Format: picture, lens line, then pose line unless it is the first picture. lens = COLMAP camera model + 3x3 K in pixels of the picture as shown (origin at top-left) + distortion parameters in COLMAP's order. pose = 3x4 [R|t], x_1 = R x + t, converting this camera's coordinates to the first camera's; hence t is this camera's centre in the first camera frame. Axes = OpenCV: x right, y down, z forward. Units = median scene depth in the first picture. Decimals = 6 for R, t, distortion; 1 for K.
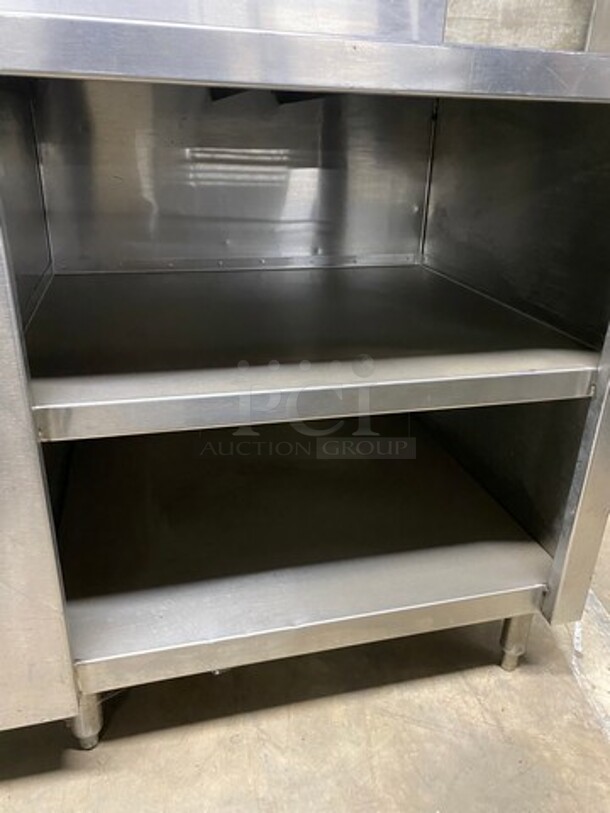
lens RADIAL K [[612.6, 0, 305.0], [0, 612.6, 406.5], [0, 0, 1]] dist [0.004939, -0.000576]
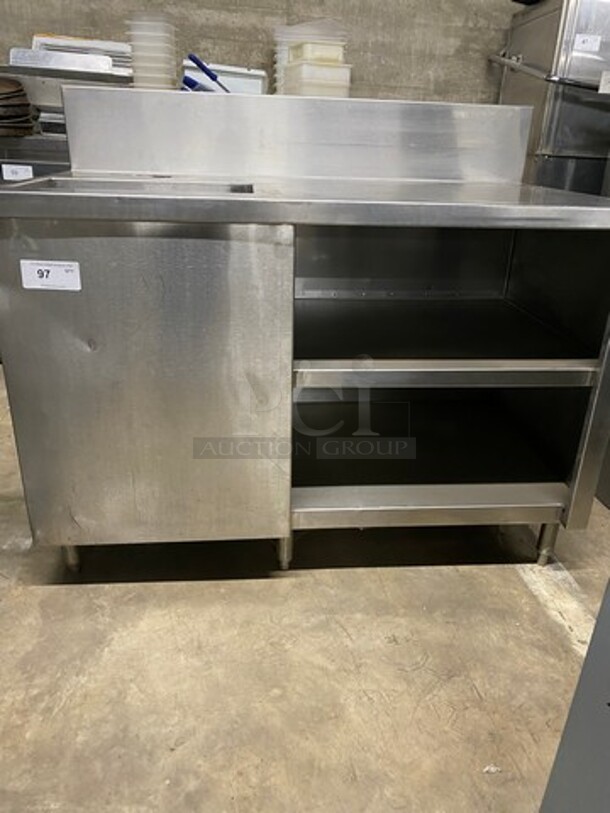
lens RADIAL K [[612.6, 0, 305.0], [0, 612.6, 406.5], [0, 0, 1]] dist [0.004939, -0.000576]
pose [[0.994896, -0.035118, 0.094592, -0.249509], [0.035700, 0.999353, -0.004468, 0.069879], [-0.094374, 0.007822, 0.995506, -0.667234]]
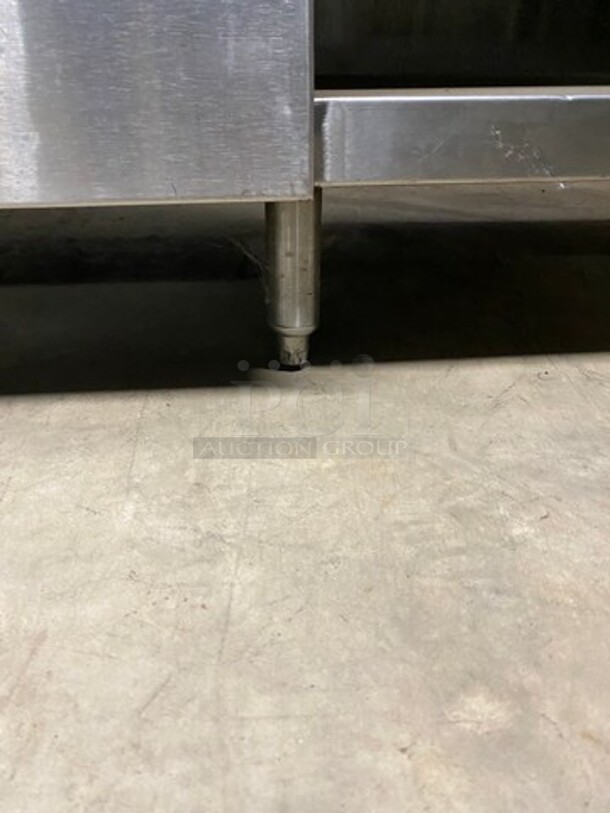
lens RADIAL K [[612.6, 0, 305.0], [0, 612.6, 406.5], [0, 0, 1]] dist [0.004939, -0.000576]
pose [[0.989644, 0.050563, -0.134340, -0.256729], [-0.038258, 0.994964, 0.092648, 0.532249], [0.138348, -0.086549, 0.986595, 0.420435]]
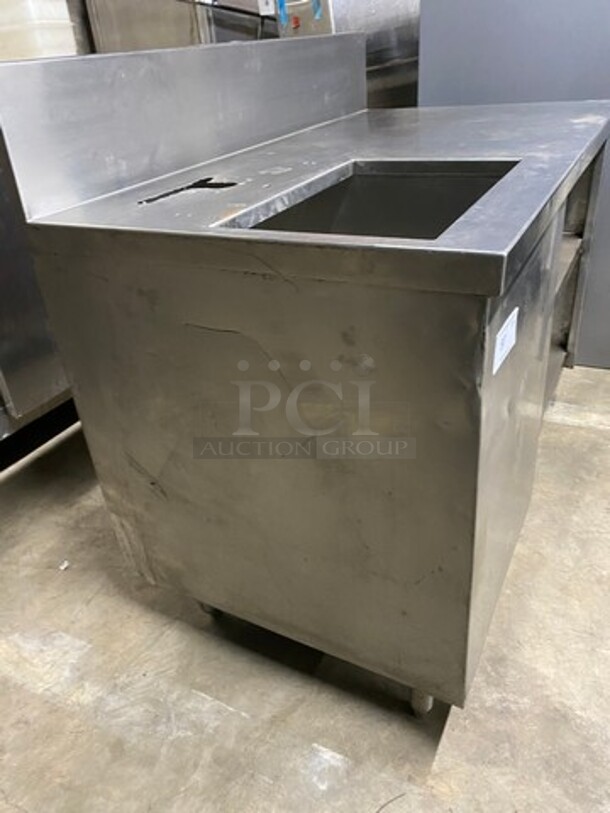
lens RADIAL K [[612.6, 0, 305.0], [0, 612.6, 406.5], [0, 0, 1]] dist [0.004939, -0.000576]
pose [[0.465182, -0.511622, 0.722390, -1.439167], [0.451849, 0.838979, 0.303227, -0.536501], [-0.761208, 0.185356, 0.621455, 0.341957]]
